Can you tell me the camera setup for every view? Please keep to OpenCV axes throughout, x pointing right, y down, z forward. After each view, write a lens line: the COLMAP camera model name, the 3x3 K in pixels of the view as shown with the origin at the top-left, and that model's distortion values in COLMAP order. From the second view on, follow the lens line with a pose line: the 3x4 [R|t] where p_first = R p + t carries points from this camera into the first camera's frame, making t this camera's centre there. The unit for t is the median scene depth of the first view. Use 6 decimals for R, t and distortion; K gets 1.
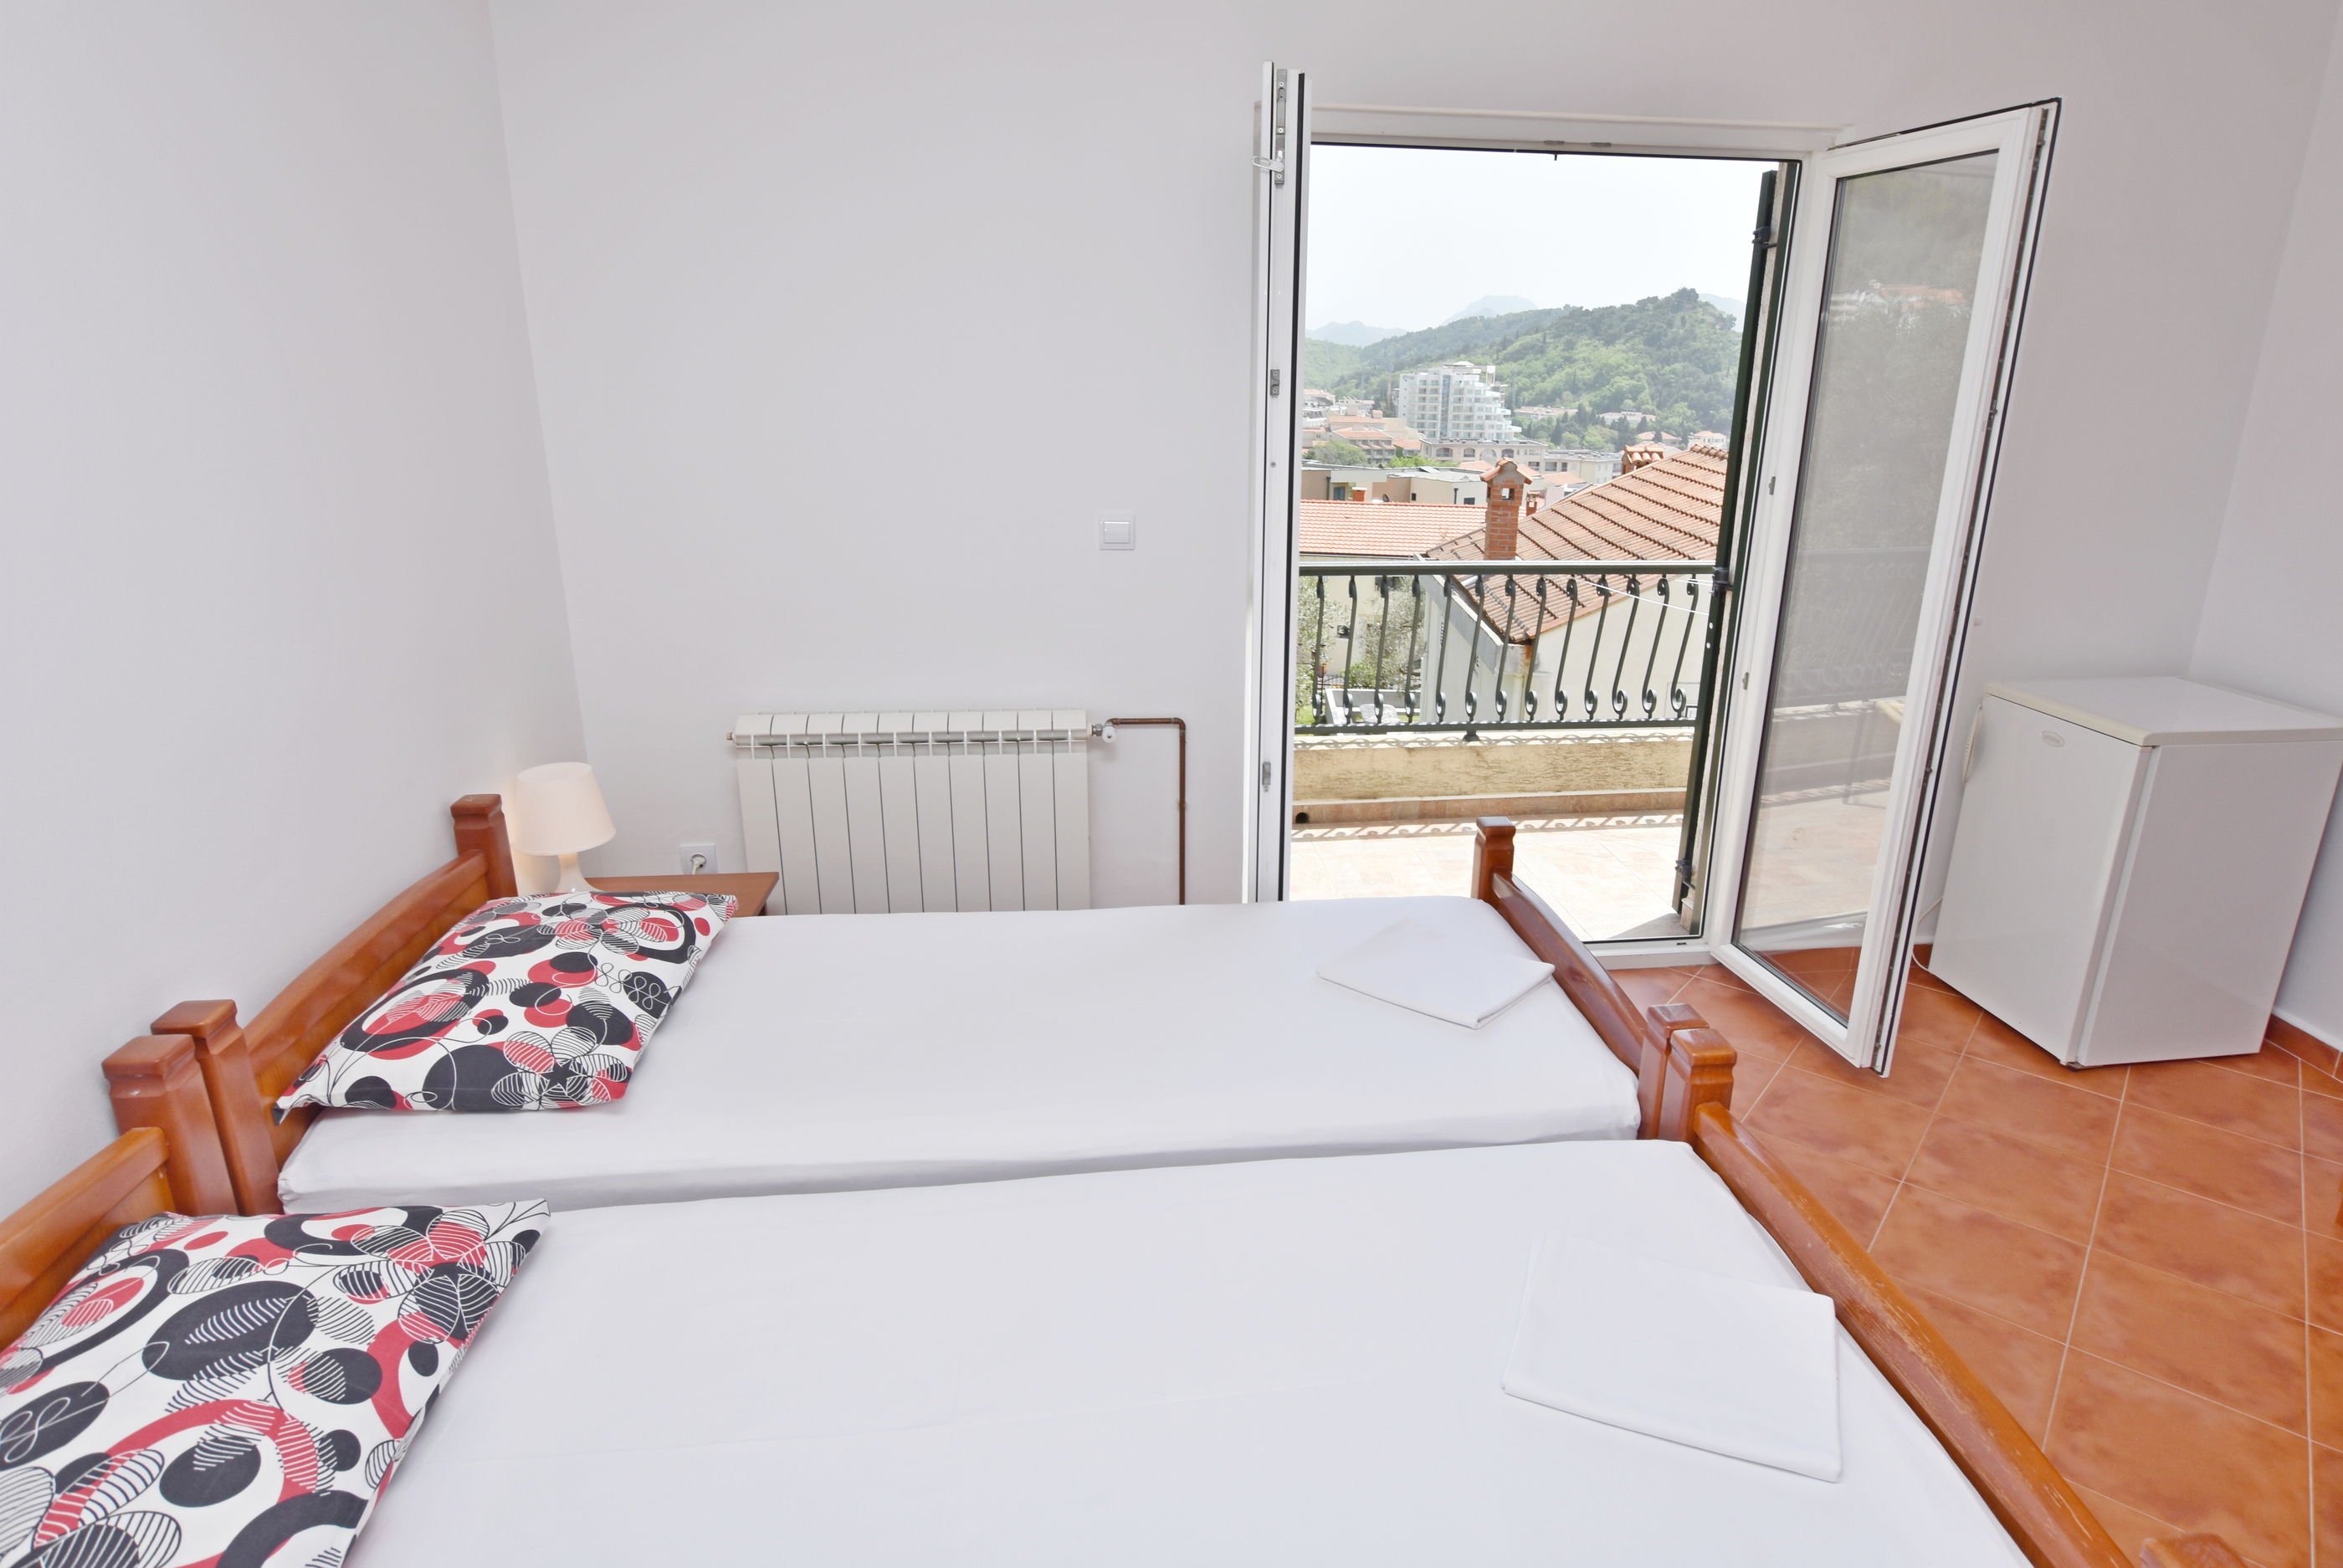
lens RADIAL K [[1280.8, 0, 1217.5], [0, 1280.8, 752.6], [0, 0, 1]] dist [-0.024385, 0.003159]
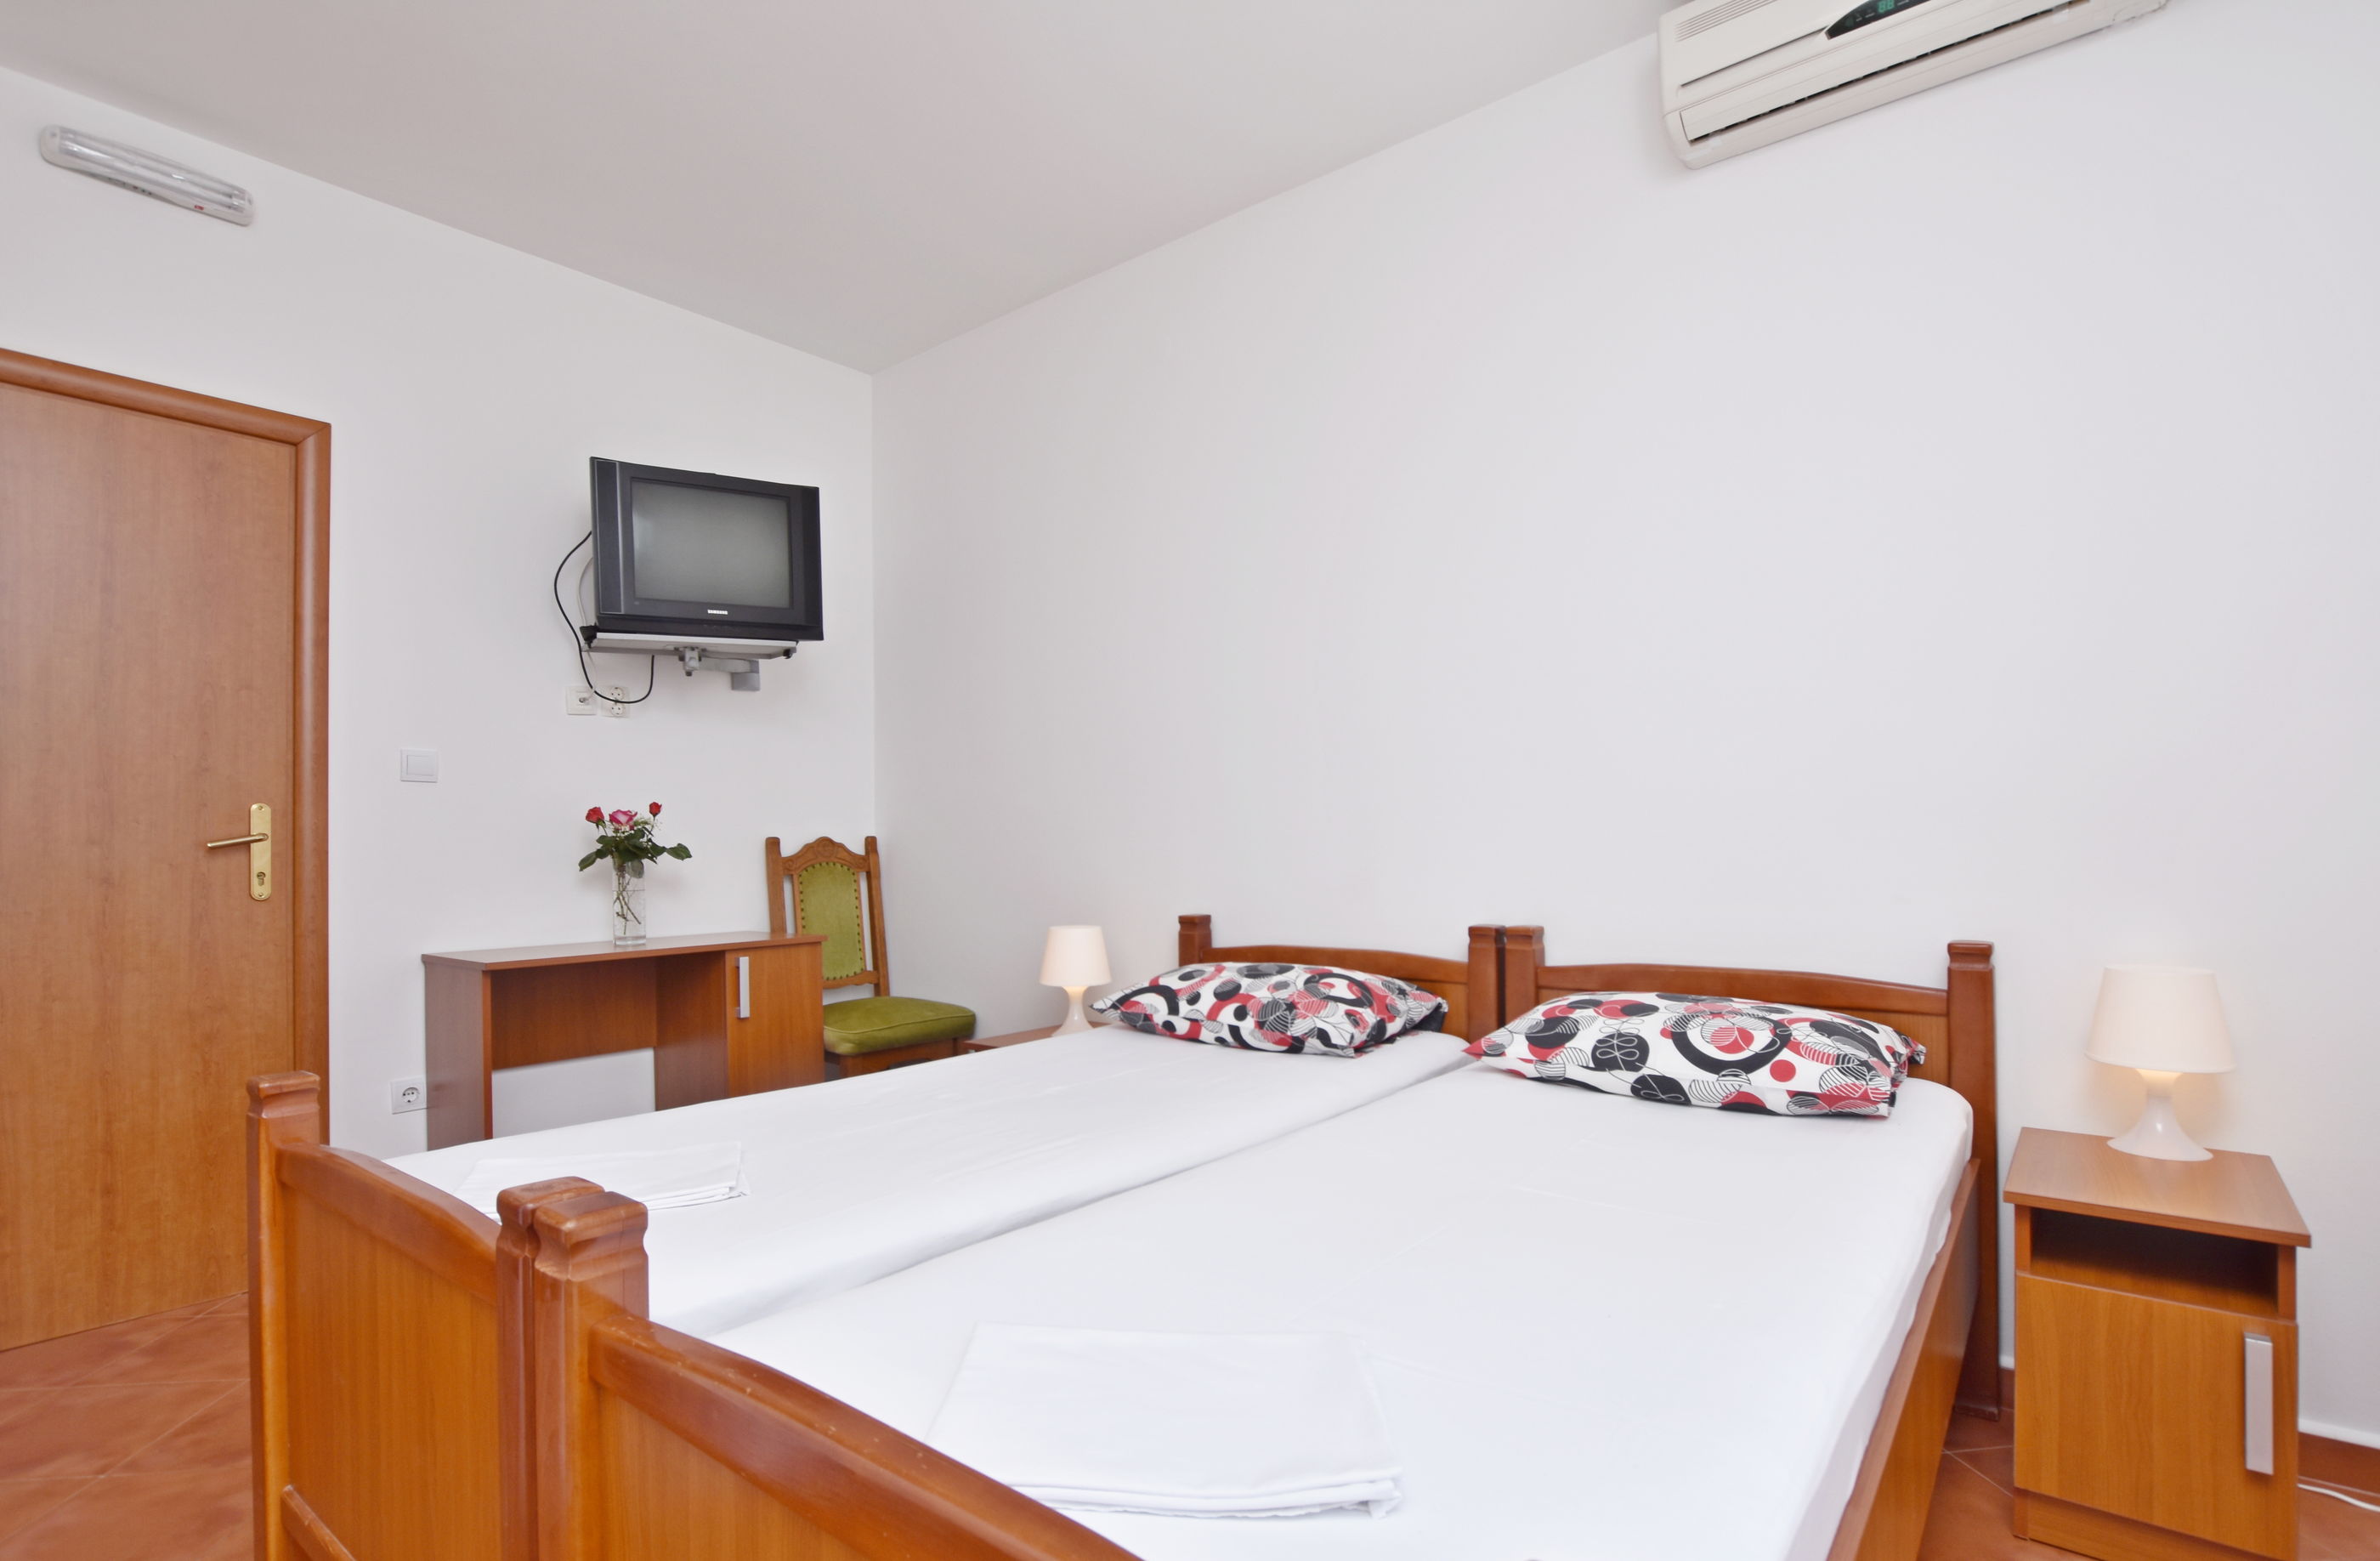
lens RADIAL K [[1130.6, 0, 1213.1], [0, 1130.6, 823.8], [0, 0, 1]] dist [-0.034943, 0.002804]
pose [[-0.700961, -0.015075, -0.713040, 0.320330], [-0.200569, 0.963594, 0.176799, -0.064300], [0.684417, 0.266943, -0.678466, 0.911779]]
